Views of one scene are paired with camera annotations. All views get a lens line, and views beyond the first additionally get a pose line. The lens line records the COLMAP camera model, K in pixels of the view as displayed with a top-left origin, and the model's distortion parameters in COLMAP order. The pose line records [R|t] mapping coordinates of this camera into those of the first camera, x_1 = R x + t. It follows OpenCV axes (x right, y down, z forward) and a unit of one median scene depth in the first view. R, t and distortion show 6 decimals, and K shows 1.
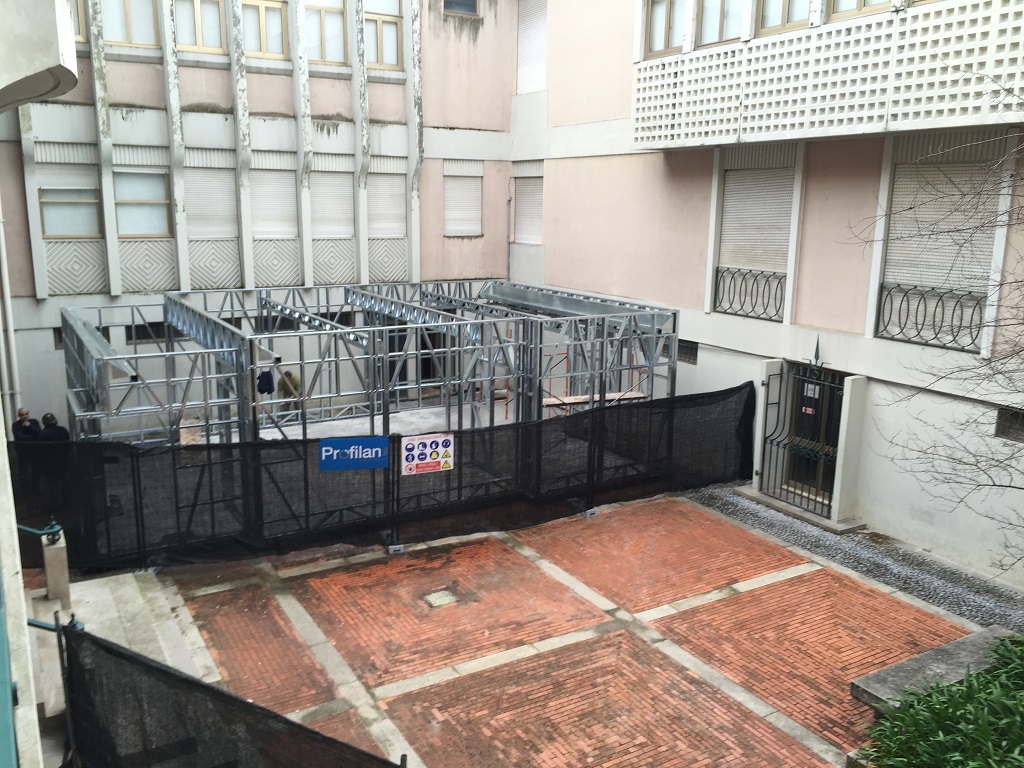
lens RADIAL K [[872.7, 0, 512.8], [0, 872.7, 385.2], [0, 0, 1]] dist [0.016953, -0.037899]
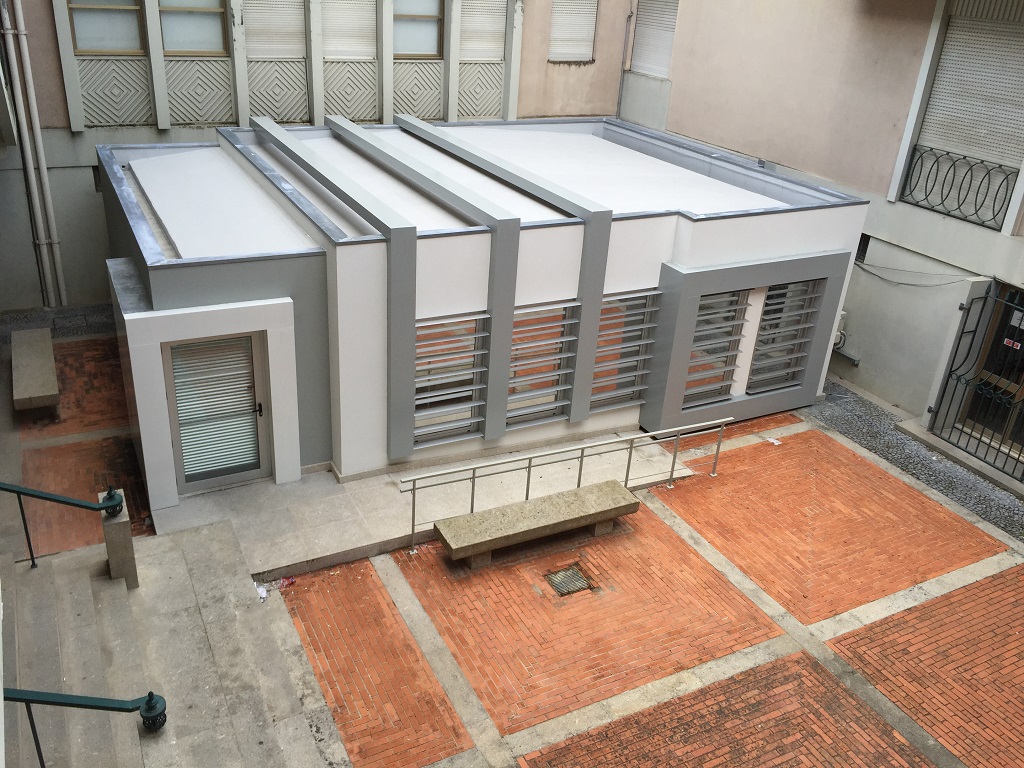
lens RADIAL K [[872.7, 0, 492.9], [0, 872.7, 377.3], [0, 0, 1]] dist [0.016953, -0.037899]
pose [[0.996441, 0.071126, -0.045228, -0.092236], [-0.058355, 0.969330, 0.238735, -0.096224], [0.060821, -0.235246, 0.970031, 0.164243]]
